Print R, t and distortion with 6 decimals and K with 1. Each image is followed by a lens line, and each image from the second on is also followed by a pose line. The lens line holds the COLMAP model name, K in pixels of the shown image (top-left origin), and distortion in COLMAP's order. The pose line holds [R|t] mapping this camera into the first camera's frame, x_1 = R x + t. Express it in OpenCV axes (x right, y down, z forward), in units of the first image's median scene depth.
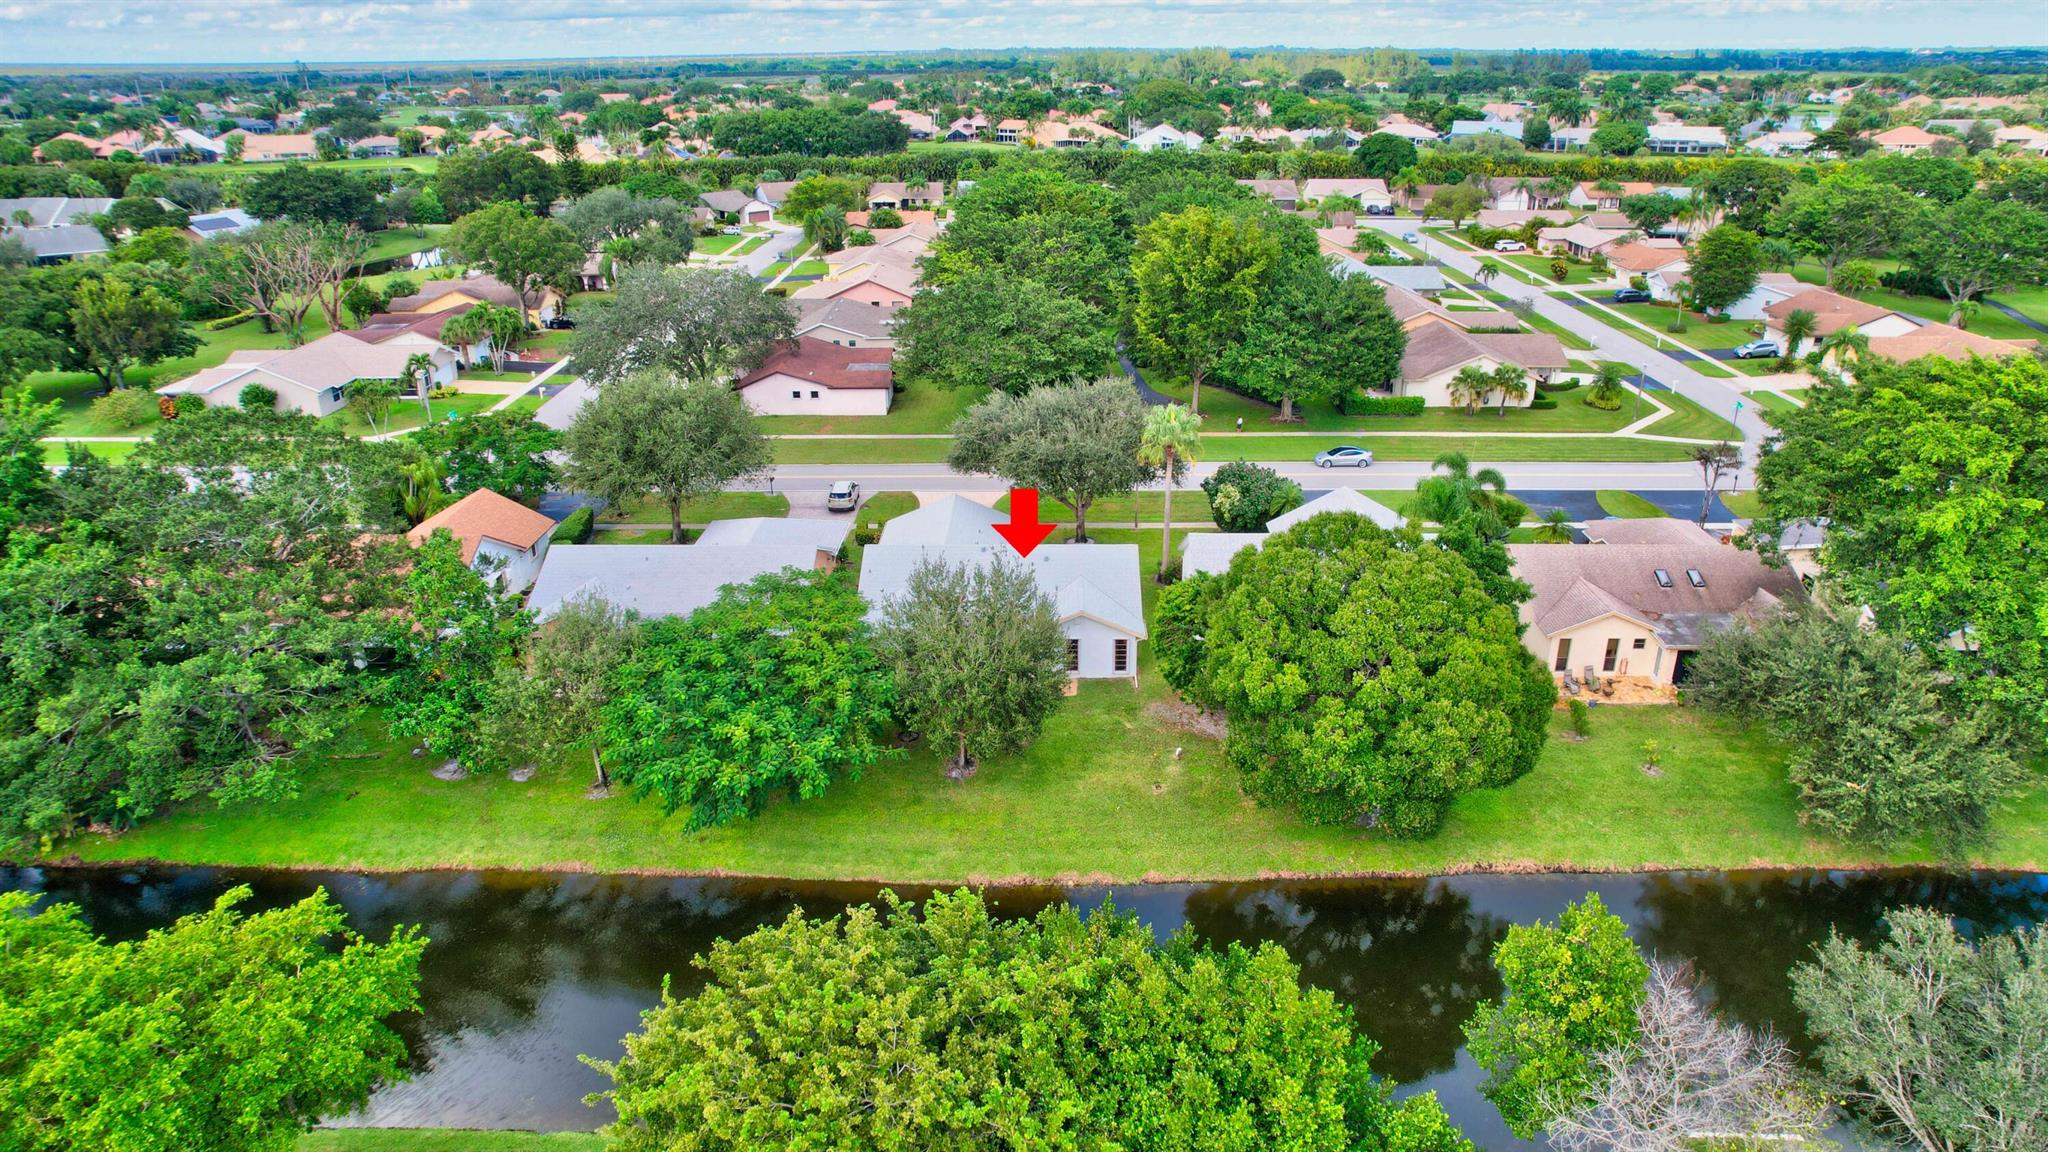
lens RADIAL K [[1327.2, 0, 1022.5], [0, 1327.2, 580.7], [0, 0, 1]] dist [-0.001590, 0.001152]
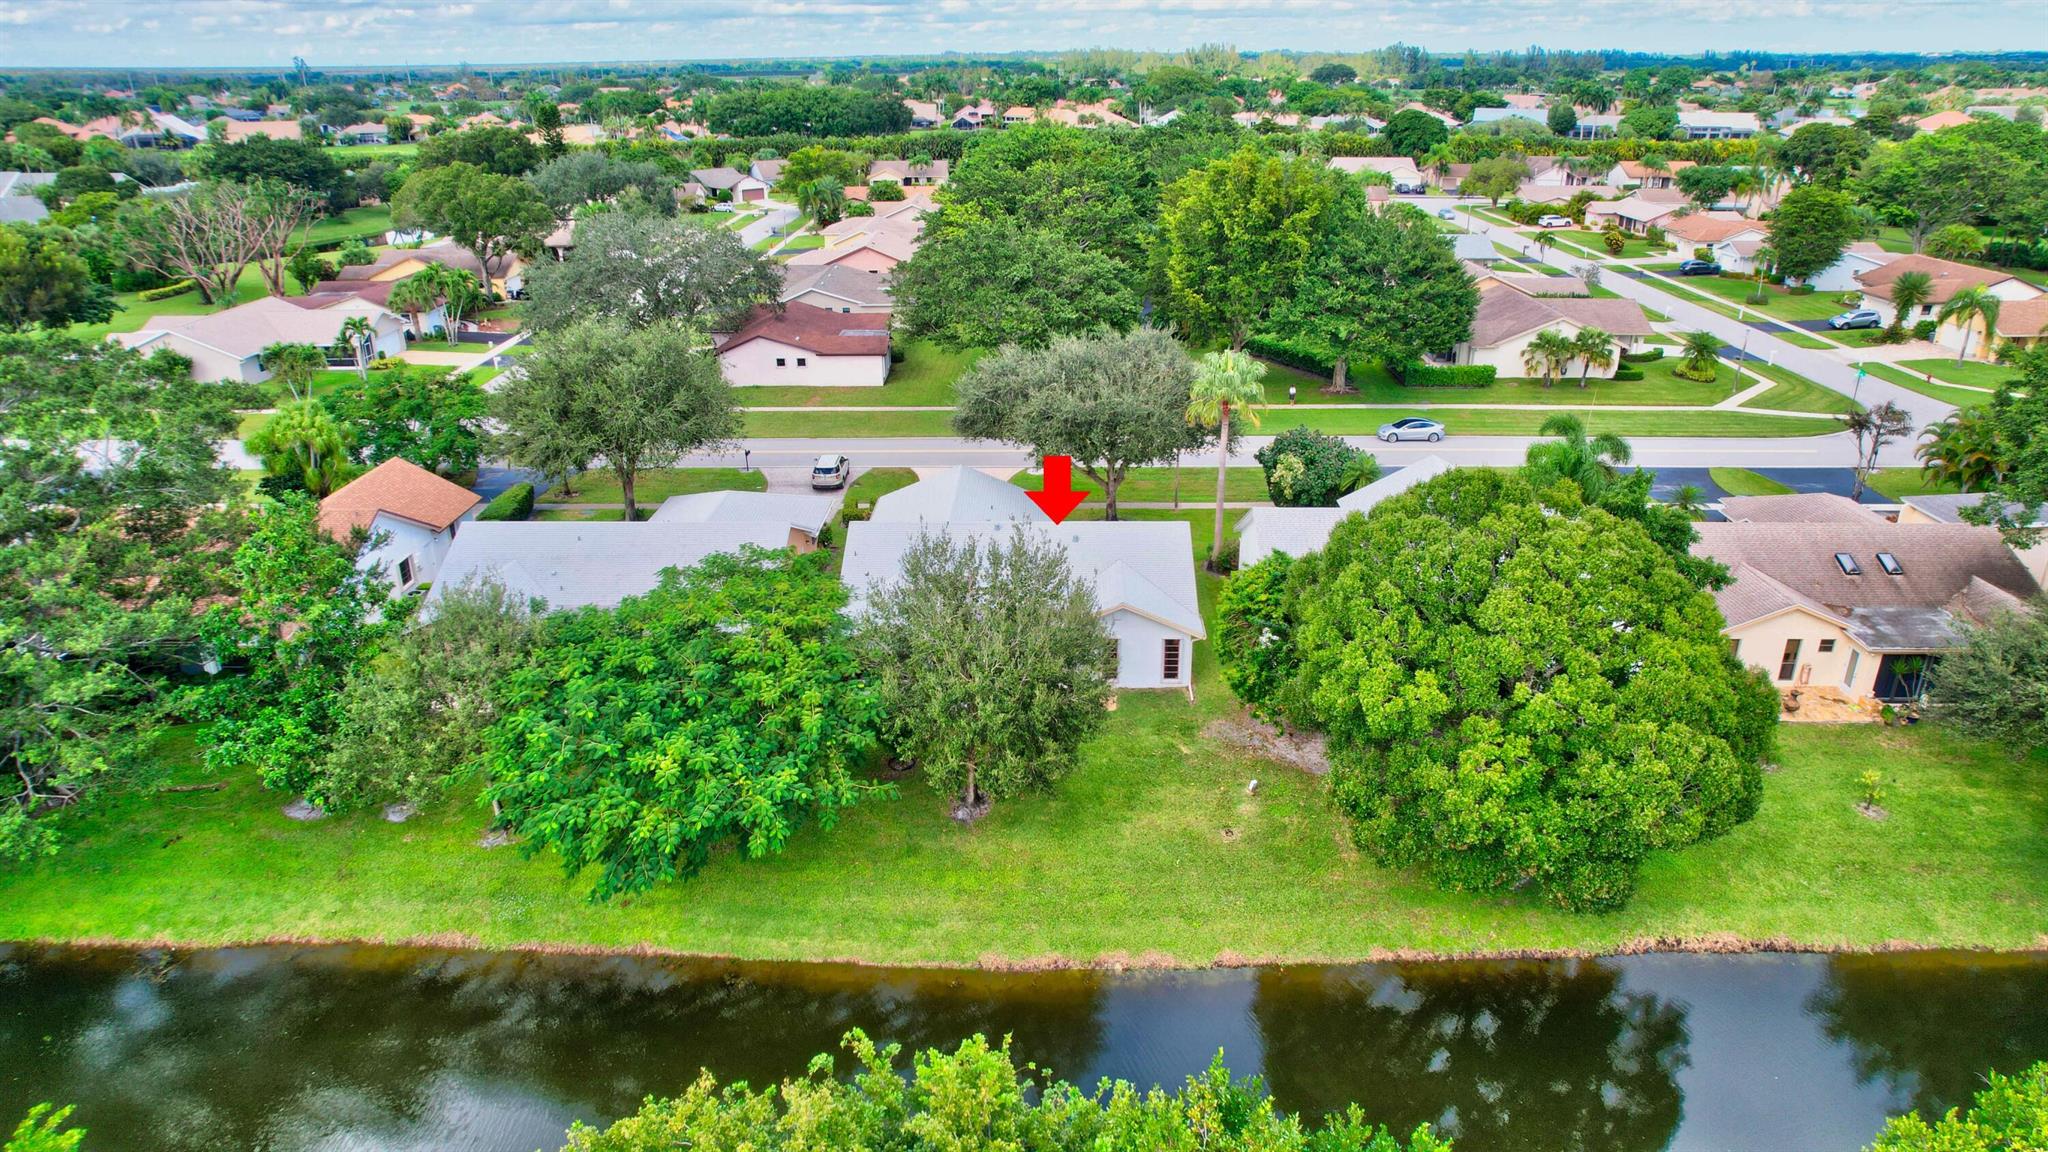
lens RADIAL K [[1327.2, 0, 1025.7], [0, 1327.2, 572.9], [0, 0, 1]] dist [-0.001590, 0.001152]
pose [[0.999998, 0.001797, -0.000598, -0.008126], [-0.001803, 0.999957, -0.009060, 0.007951], [0.000581, 0.009061, 0.999959, 0.137565]]
